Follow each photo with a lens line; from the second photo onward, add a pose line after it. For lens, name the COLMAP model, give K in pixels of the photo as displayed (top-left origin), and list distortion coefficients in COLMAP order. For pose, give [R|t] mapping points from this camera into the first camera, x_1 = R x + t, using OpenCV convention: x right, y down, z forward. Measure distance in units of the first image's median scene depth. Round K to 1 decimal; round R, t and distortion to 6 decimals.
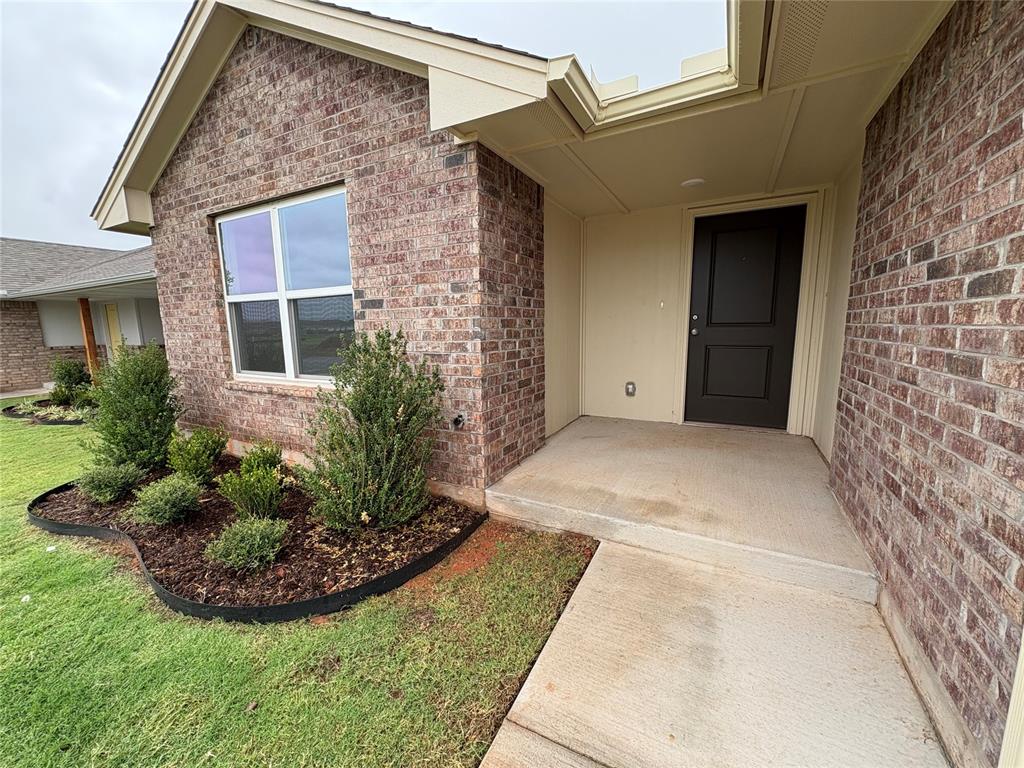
lens RADIAL K [[410.5, 0, 509.2], [0, 410.5, 387.2], [0, 0, 1]] dist [-0.002190, -0.000079]
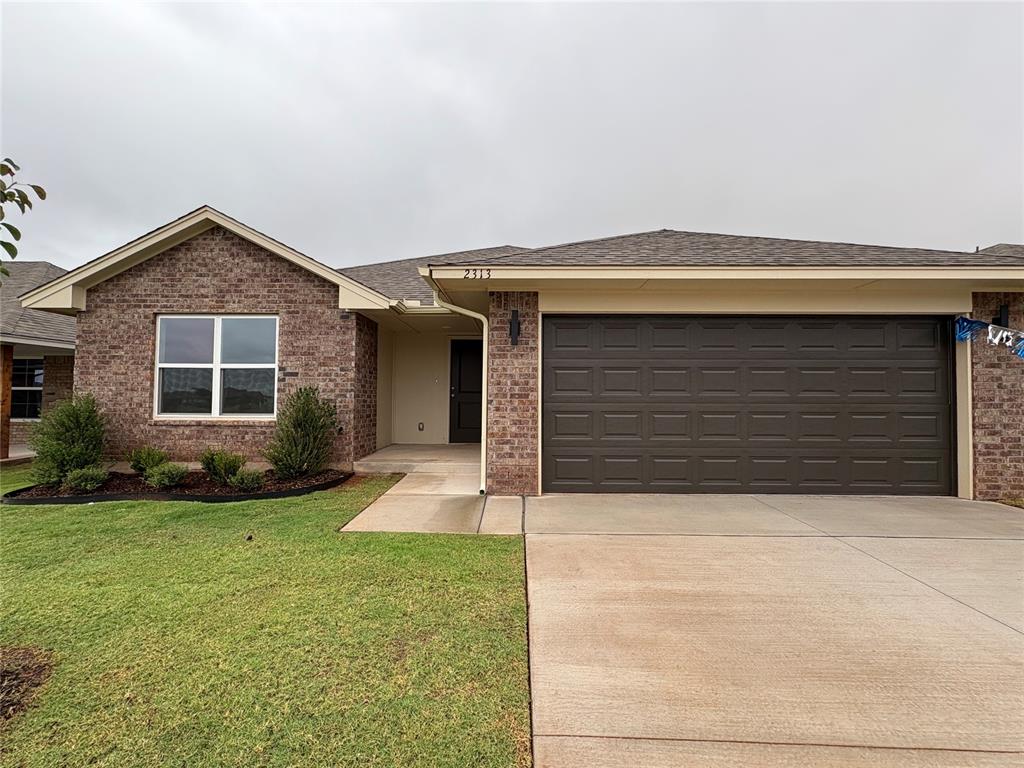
lens RADIAL K [[447.9, 0, 511.4], [0, 447.9, 387.2], [0, 0, 1]] dist [-0.000400, 0.000033]
pose [[0.890265, 0.035623, 0.454047, -0.371247], [0.048474, 0.983862, -0.172236, 0.286439], [-0.452855, 0.175345, 0.874172, -1.379474]]
